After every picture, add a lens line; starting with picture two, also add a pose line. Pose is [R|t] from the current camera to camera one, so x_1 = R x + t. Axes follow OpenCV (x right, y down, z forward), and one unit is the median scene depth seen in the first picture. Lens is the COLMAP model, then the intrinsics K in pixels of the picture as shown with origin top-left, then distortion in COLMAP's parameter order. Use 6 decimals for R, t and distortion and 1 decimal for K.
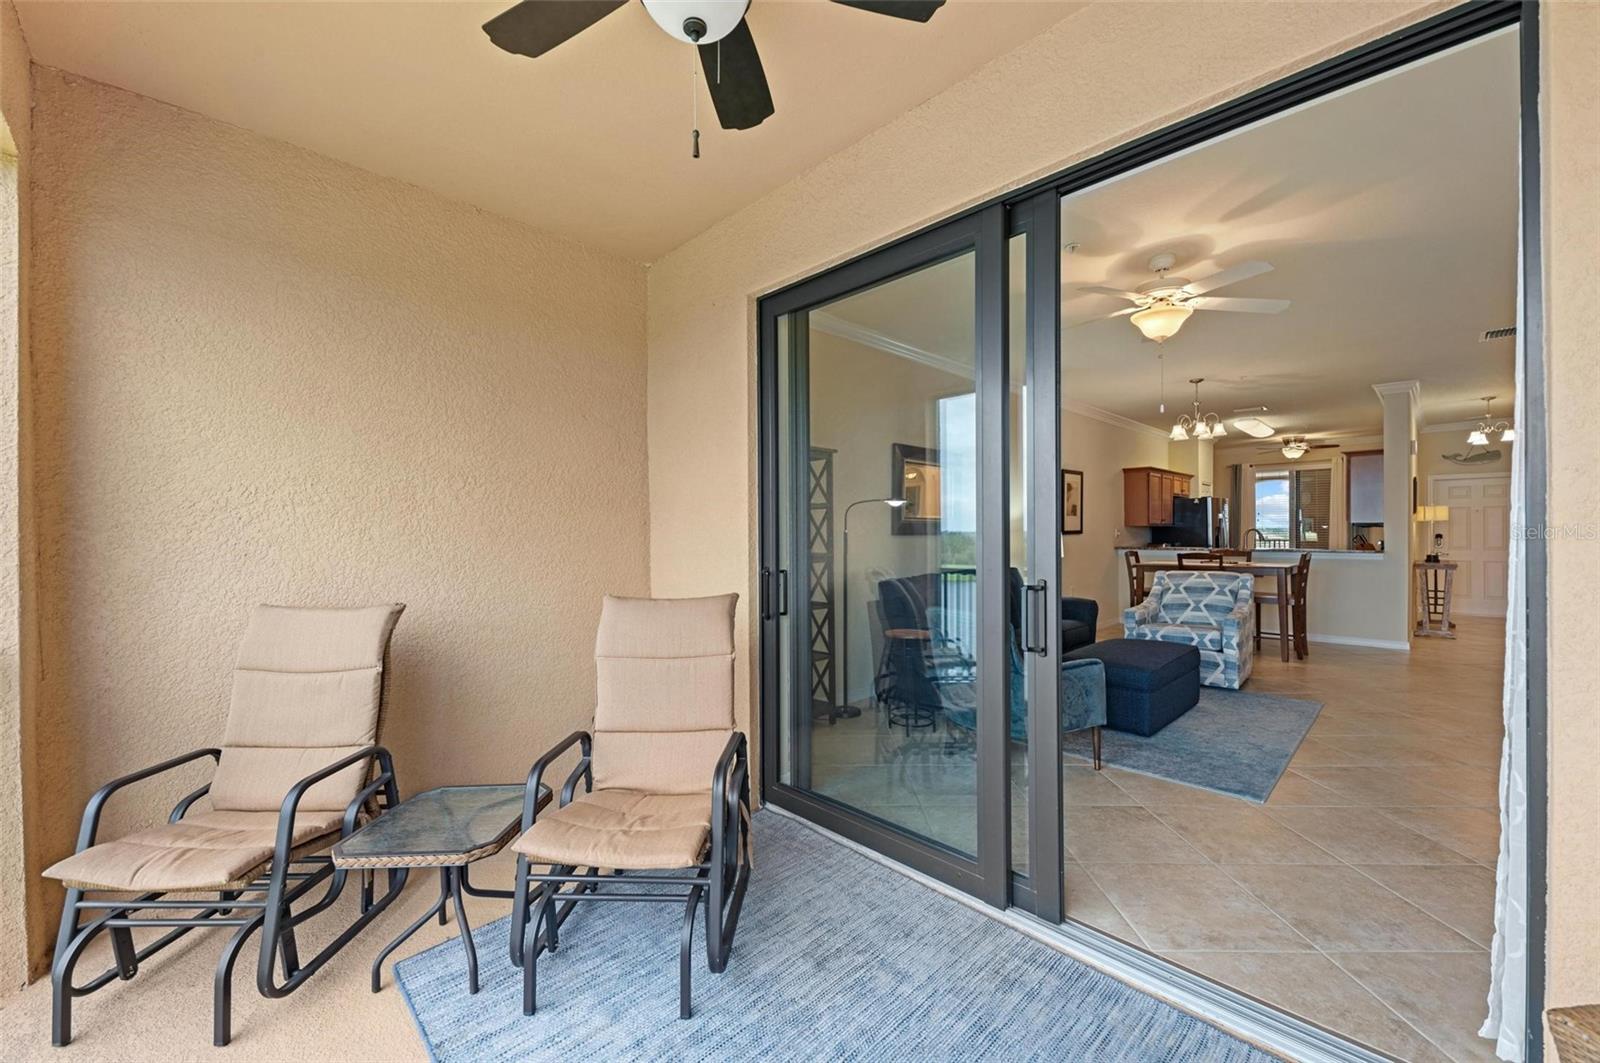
lens RADIAL K [[626.0, 0, 799.0], [0, 626.0, 530.4], [0, 0, 1]] dist [-0.000822, -0.000651]
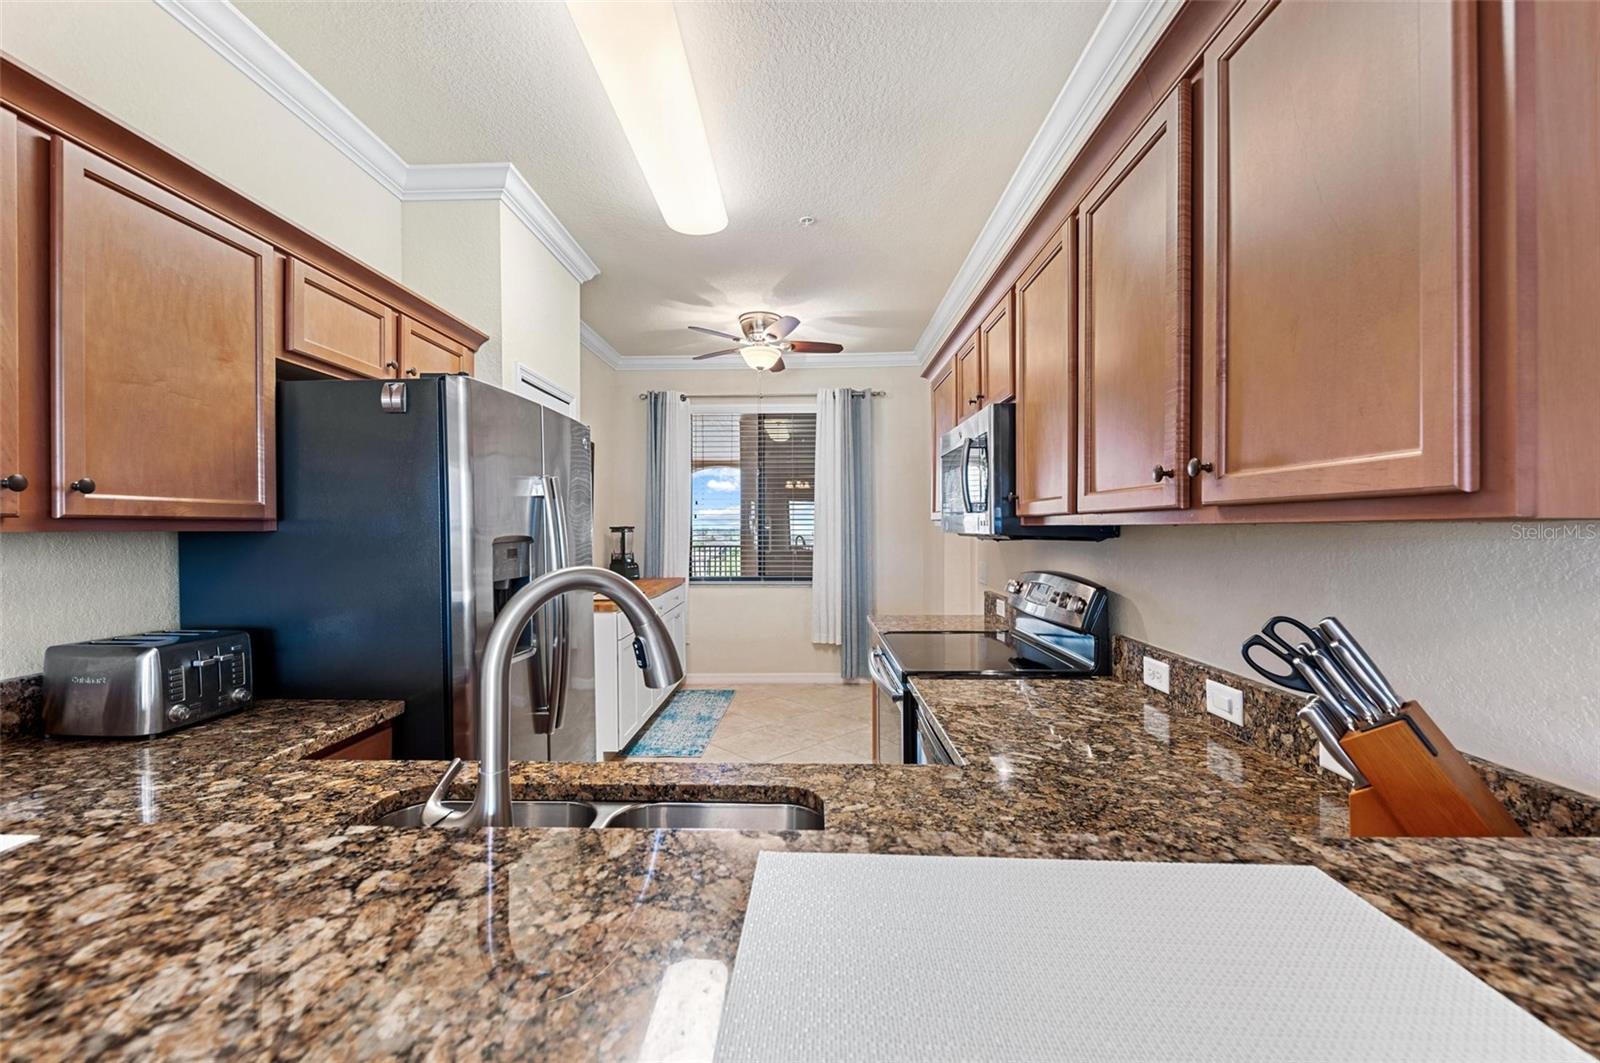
lens RADIAL K [[668.5, 0, 800.0], [0, 668.5, 531.5], [0, 0, 1]] dist [0.000995, 0.000202]
pose [[0.722663, 0.002980, 0.691194, 0.505822], [-0.001167, 0.999995, -0.003090, -0.004761], [-0.691200, 0.001426, 0.722663, 0.665771]]
